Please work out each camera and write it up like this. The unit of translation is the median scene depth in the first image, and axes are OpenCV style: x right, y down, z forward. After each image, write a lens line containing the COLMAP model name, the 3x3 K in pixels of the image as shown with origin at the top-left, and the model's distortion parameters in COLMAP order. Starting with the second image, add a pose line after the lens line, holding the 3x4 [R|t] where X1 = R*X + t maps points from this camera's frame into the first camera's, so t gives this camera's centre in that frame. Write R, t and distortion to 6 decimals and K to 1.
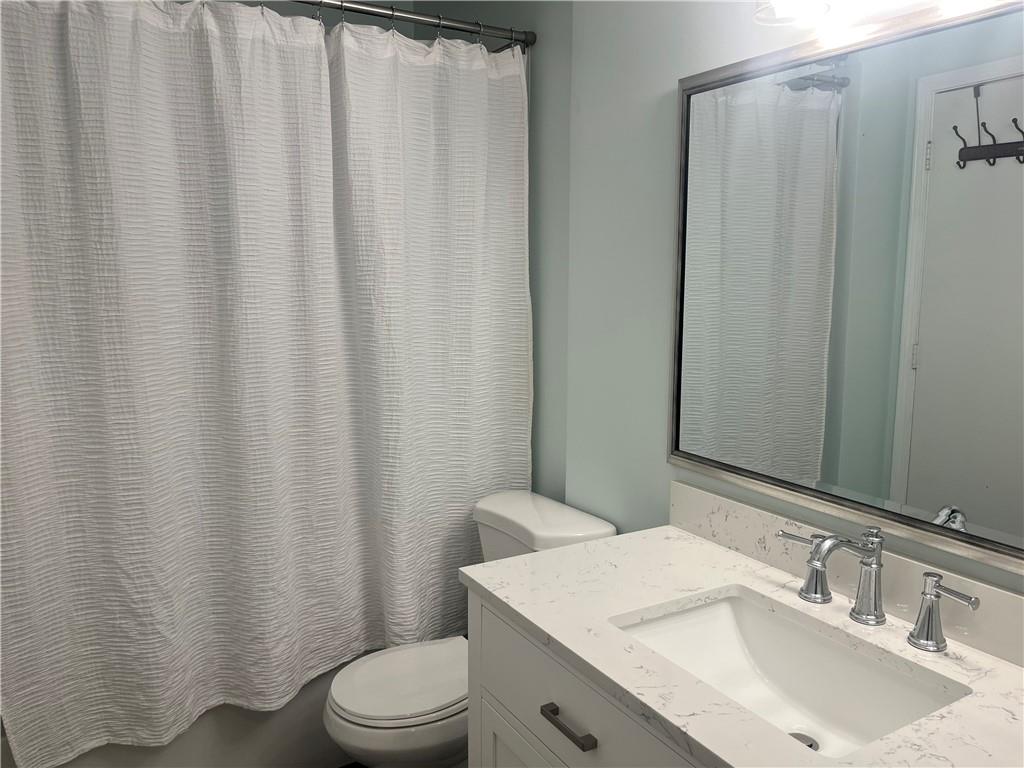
lens RADIAL K [[781.0, 0, 507.6], [0, 781.0, 390.3], [0, 0, 1]] dist [0.067330, -0.095521]
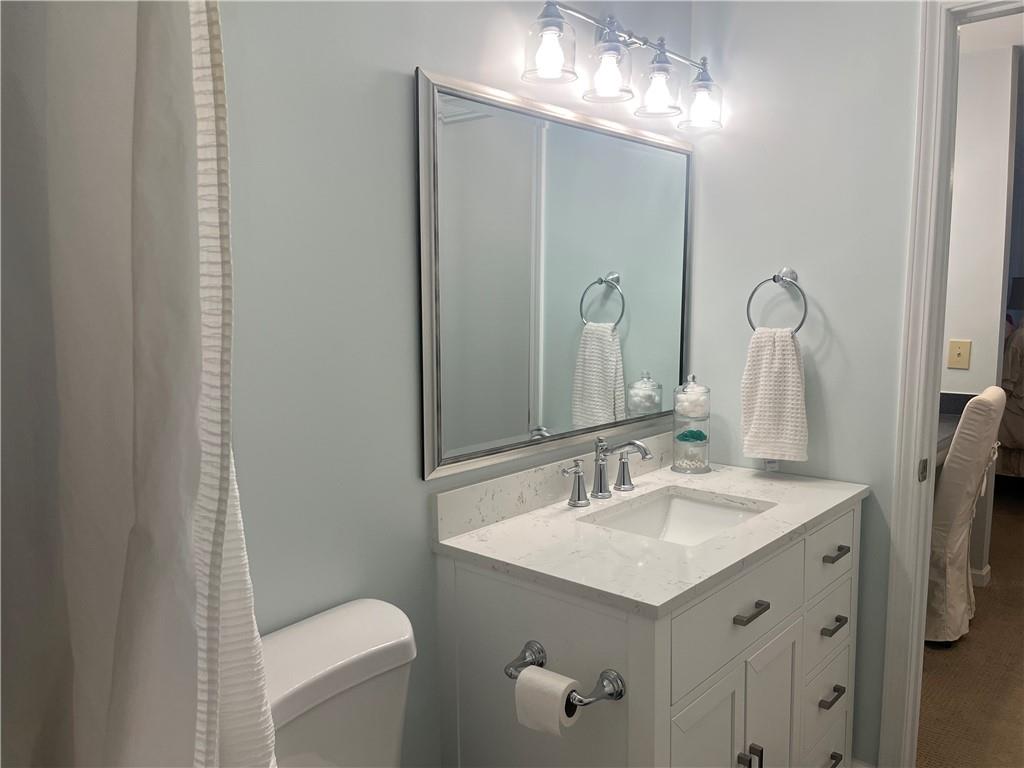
lens RADIAL K [[781.0, 0, 507.6], [0, 781.0, 390.3], [0, 0, 1]] dist [0.067330, -0.095521]
pose [[-0.302865, -0.116873, 0.945840, -0.837055], [0.155760, 0.973037, 0.170109, -0.186885], [-0.940219, 0.198844, -0.276495, 1.397379]]
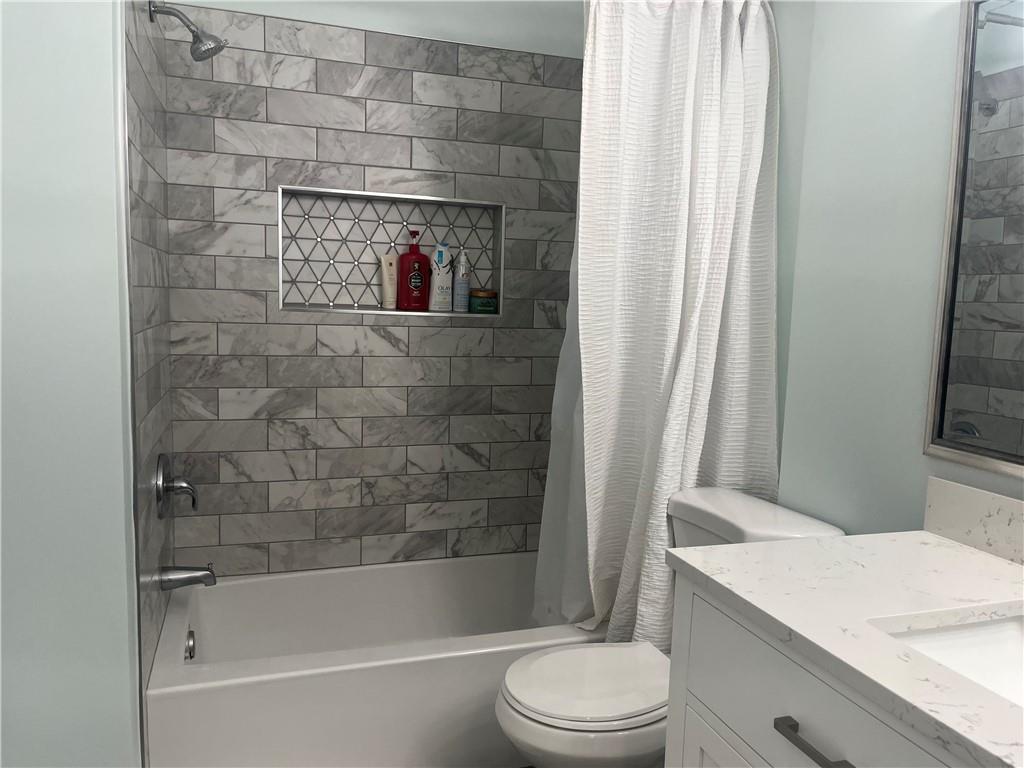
lens RADIAL K [[781.0, 0, 507.6], [0, 781.0, 390.3], [0, 0, 1]] dist [0.067330, -0.095521]
pose [[0.976533, 0.051581, -0.209100, -0.062273], [-0.059097, 0.997806, -0.029854, 0.093139], [0.207101, 0.041510, 0.977439, 0.124792]]
